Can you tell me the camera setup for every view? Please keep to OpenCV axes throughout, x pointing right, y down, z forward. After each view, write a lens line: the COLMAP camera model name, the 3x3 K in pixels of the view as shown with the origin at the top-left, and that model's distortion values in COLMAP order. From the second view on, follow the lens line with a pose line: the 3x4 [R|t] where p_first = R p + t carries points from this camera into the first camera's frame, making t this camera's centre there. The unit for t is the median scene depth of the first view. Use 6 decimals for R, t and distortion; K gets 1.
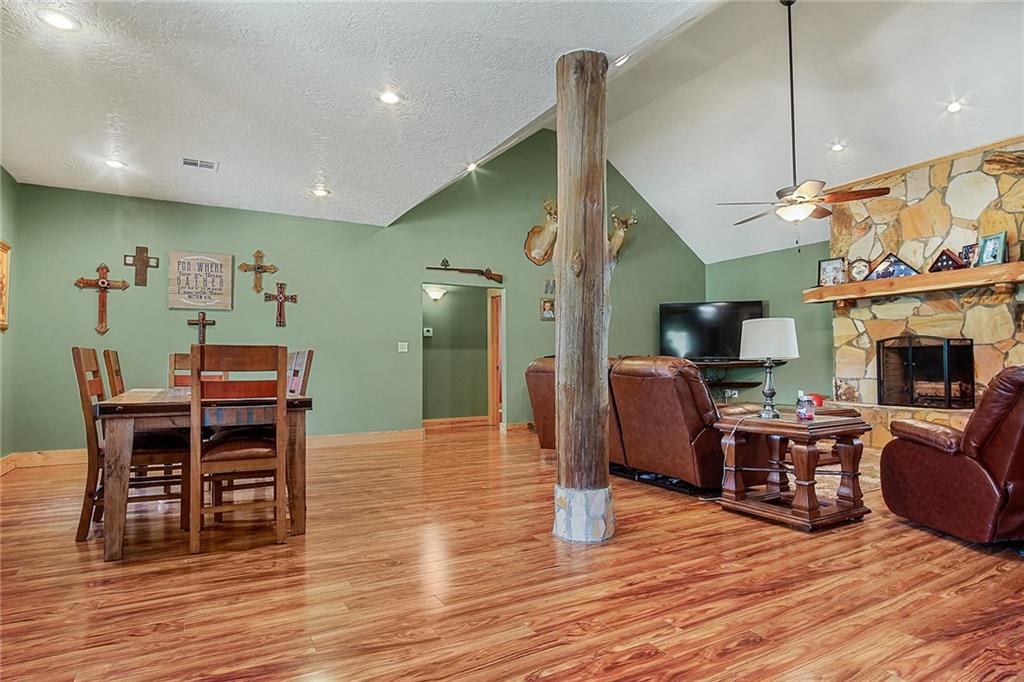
lens RADIAL K [[560.2, 0, 506.9], [0, 560.2, 352.9], [0, 0, 1]] dist [-0.030820, 0.007065]
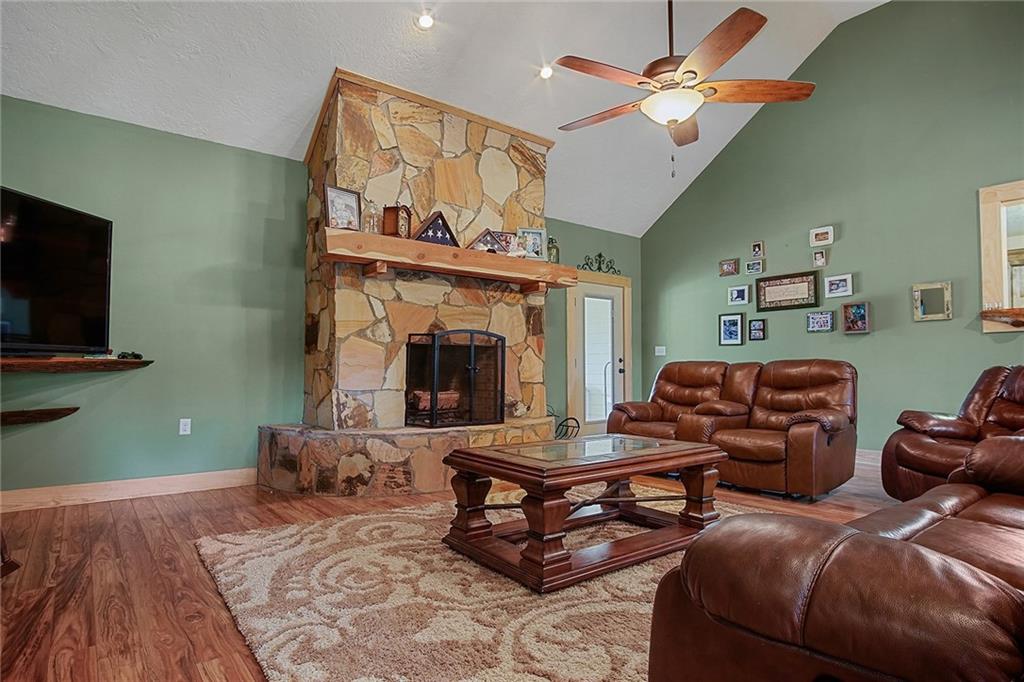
lens RADIAL K [[560.2, 0, 521.6], [0, 560.2, 350.7], [0, 0, 1]] dist [-0.030820, 0.007065]
pose [[-0.160739, 0.039461, 0.986208, -0.025666], [-0.023104, 0.998776, -0.043730, 0.027151], [-0.986726, -0.029814, -0.159631, 1.011168]]
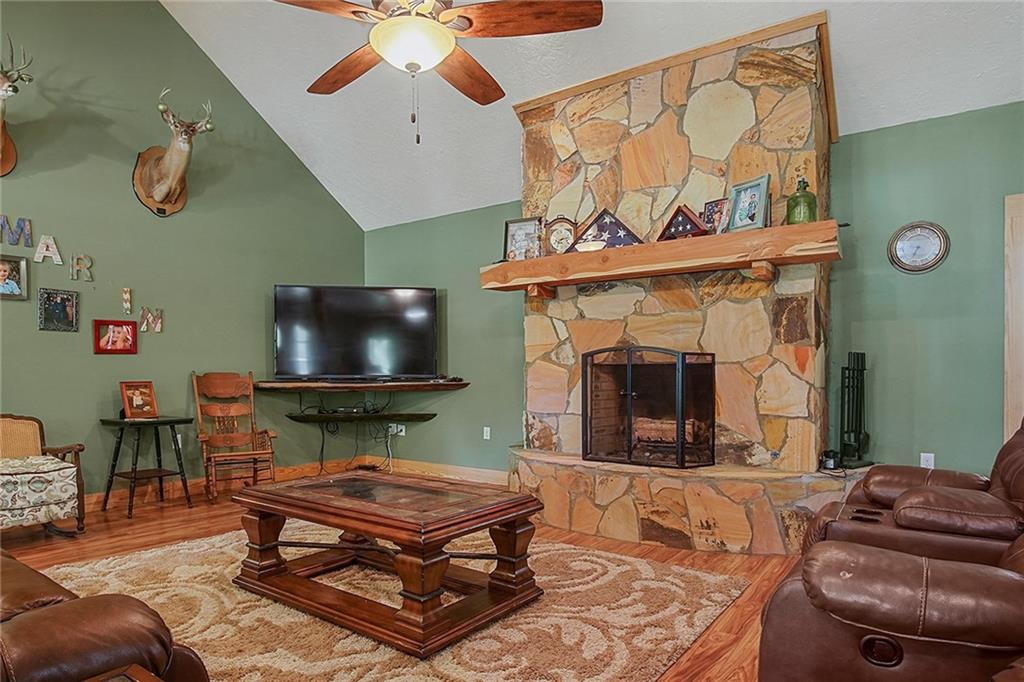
lens RADIAL K [[611.7, 0, 499.2], [0, 611.7, 387.7], [0, 0, 1]] dist [-0.026237, 0.000076]
pose [[0.909366, -0.004807, 0.415970, 0.311931], [-0.012672, 0.999149, 0.039249, -0.010049], [-0.415805, -0.040963, 0.908531, 0.435541]]
